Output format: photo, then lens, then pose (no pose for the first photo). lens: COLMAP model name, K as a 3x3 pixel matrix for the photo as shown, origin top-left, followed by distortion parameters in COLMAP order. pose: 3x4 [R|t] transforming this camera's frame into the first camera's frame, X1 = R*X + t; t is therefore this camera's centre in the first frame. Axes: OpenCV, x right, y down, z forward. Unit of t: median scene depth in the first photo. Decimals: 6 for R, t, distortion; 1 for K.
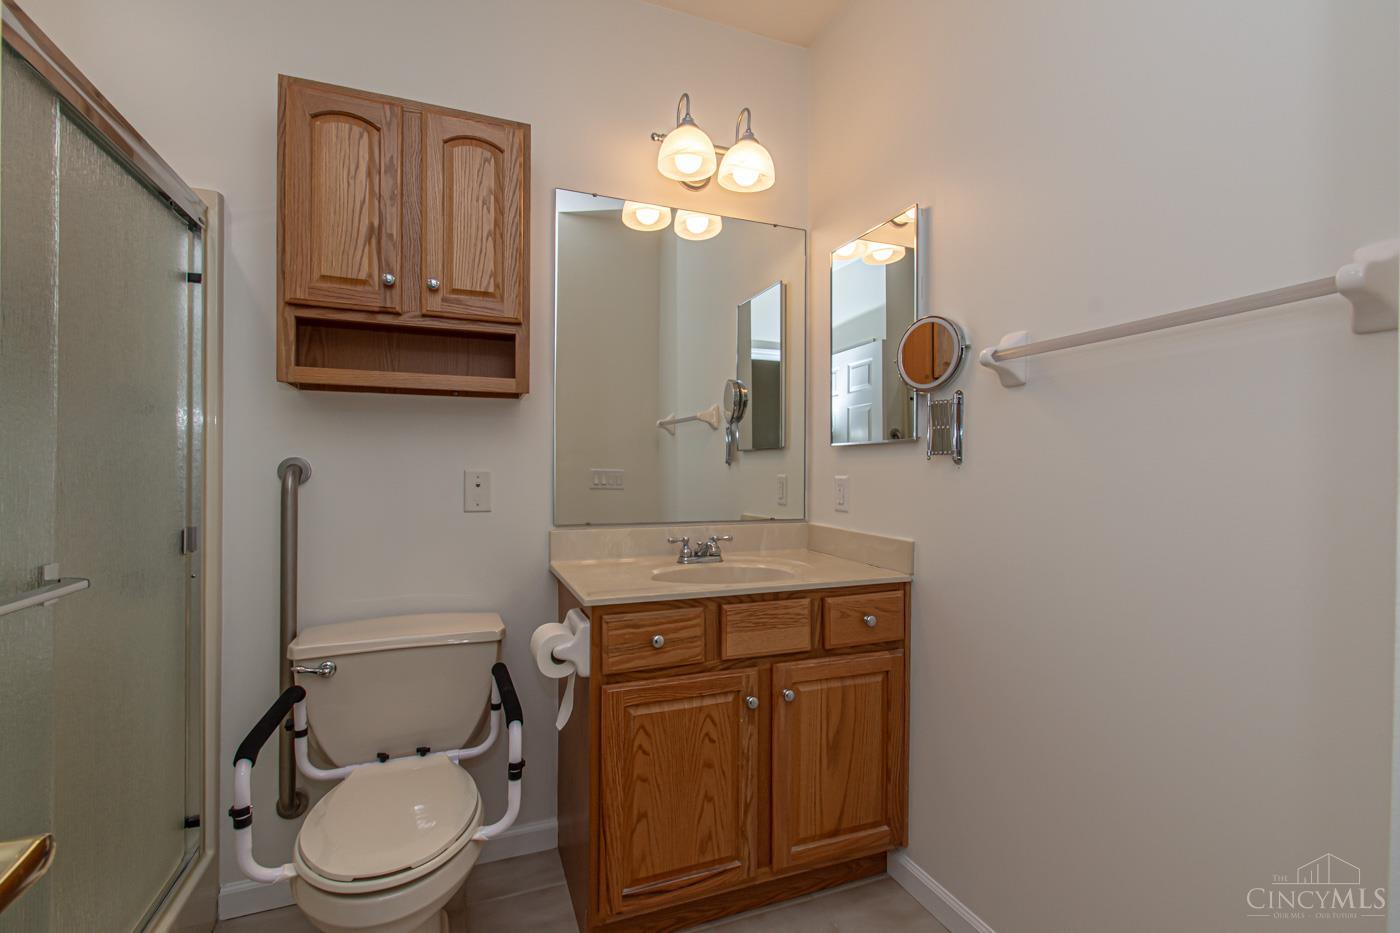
lens RADIAL K [[608.1, 0, 682.3], [0, 608.1, 469.1], [0, 0, 1]] dist [0.002770, -0.012258]
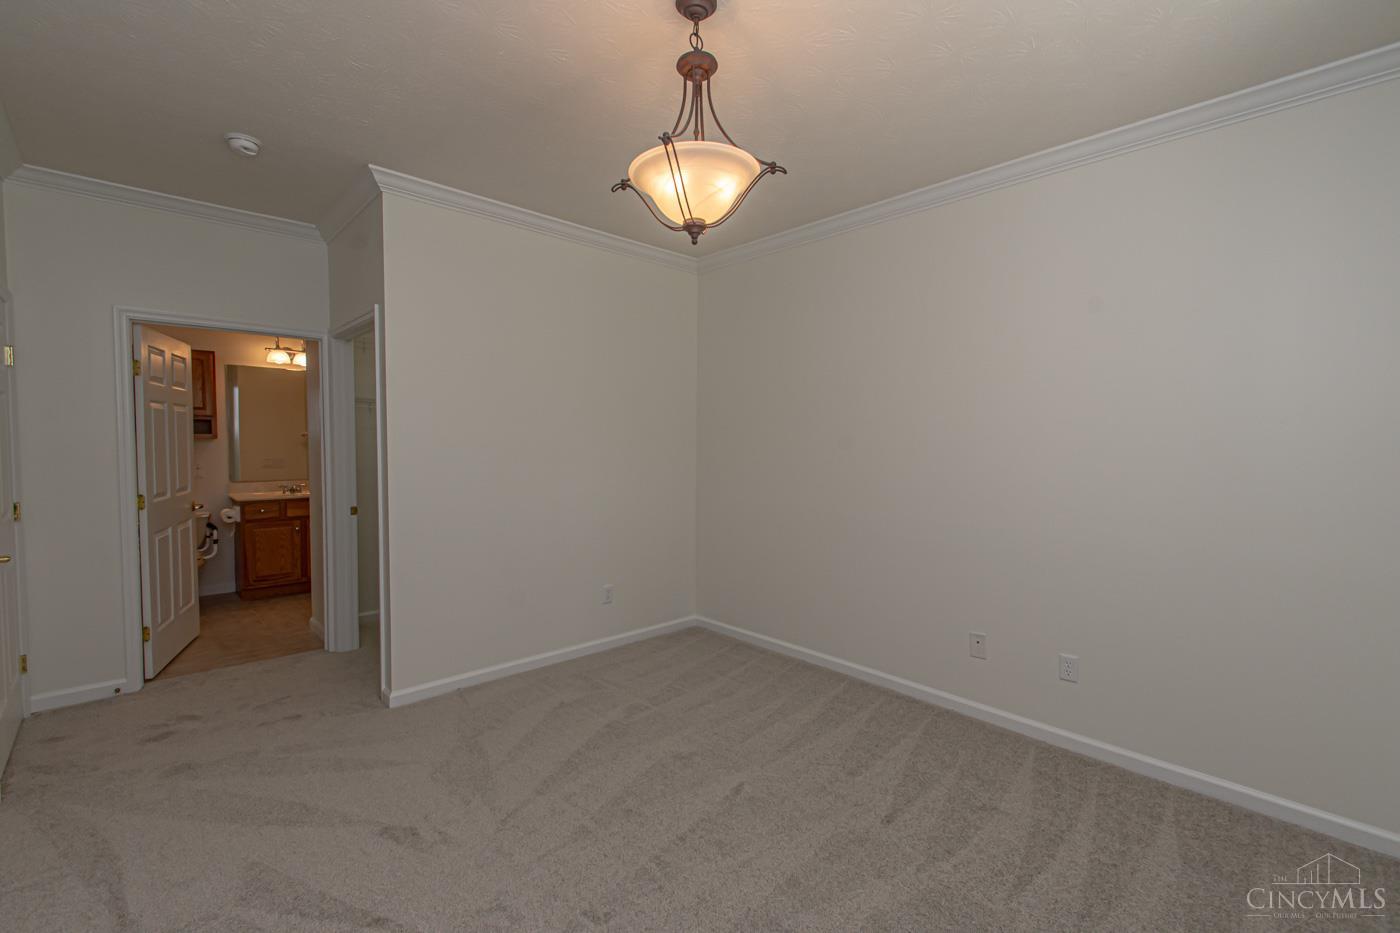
lens RADIAL K [[608.1, 0, 682.3], [0, 608.1, 469.1], [0, 0, 1]] dist [0.002770, -0.012258]
pose [[0.926181, -0.019621, 0.376568, 0.869883], [0.006500, 0.999328, 0.036083, -0.070643], [-0.377022, -0.030971, 0.925686, -3.097800]]
